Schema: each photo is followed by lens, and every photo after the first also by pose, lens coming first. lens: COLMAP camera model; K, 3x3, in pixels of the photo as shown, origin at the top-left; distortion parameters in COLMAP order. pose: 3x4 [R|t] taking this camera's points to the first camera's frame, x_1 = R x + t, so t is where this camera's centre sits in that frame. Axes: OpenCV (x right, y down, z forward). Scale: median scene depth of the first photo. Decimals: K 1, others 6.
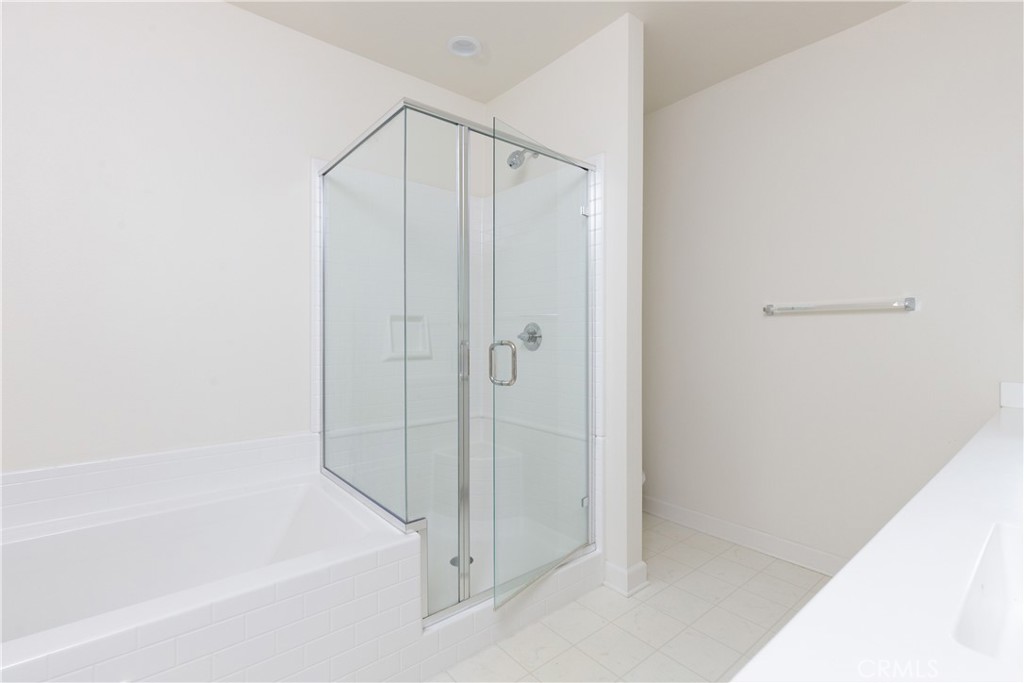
lens RADIAL K [[465.5, 0, 519.9], [0, 465.5, 339.7], [0, 0, 1]] dist [0.001794, 0.000302]
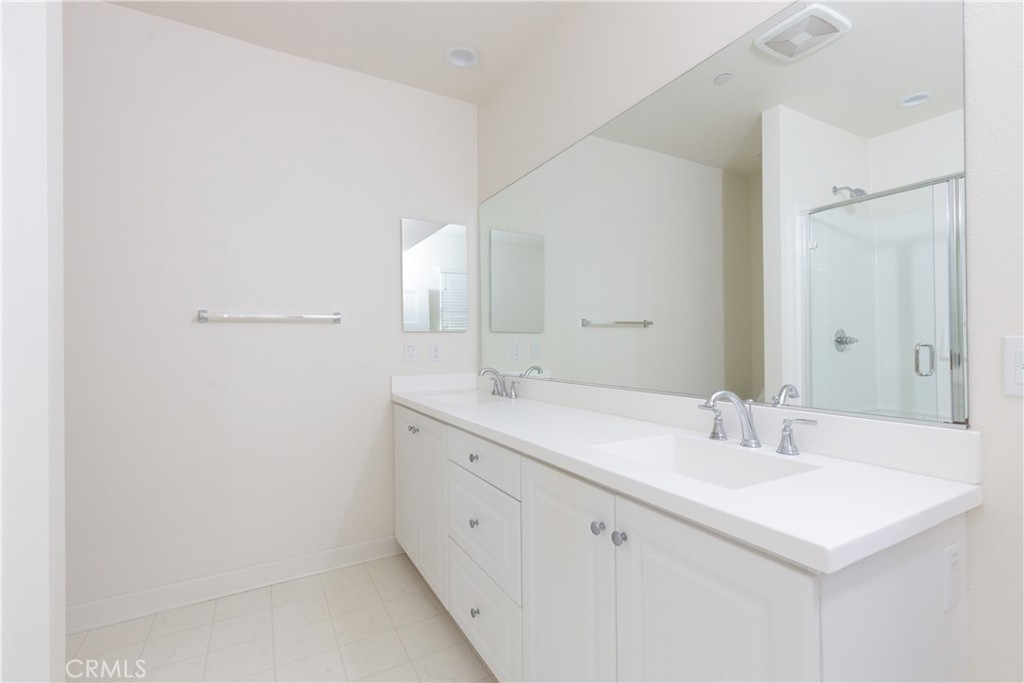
lens RADIAL K [[465.5, 0, 520.3], [0, 465.5, 338.8], [0, 0, 1]] dist [0.001794, 0.000302]
pose [[0.166685, 0.000822, 0.986010, -0.220896], [0.022739, 0.999730, -0.004677, -0.004364], [-0.985748, 0.023200, 0.166621, 0.276546]]
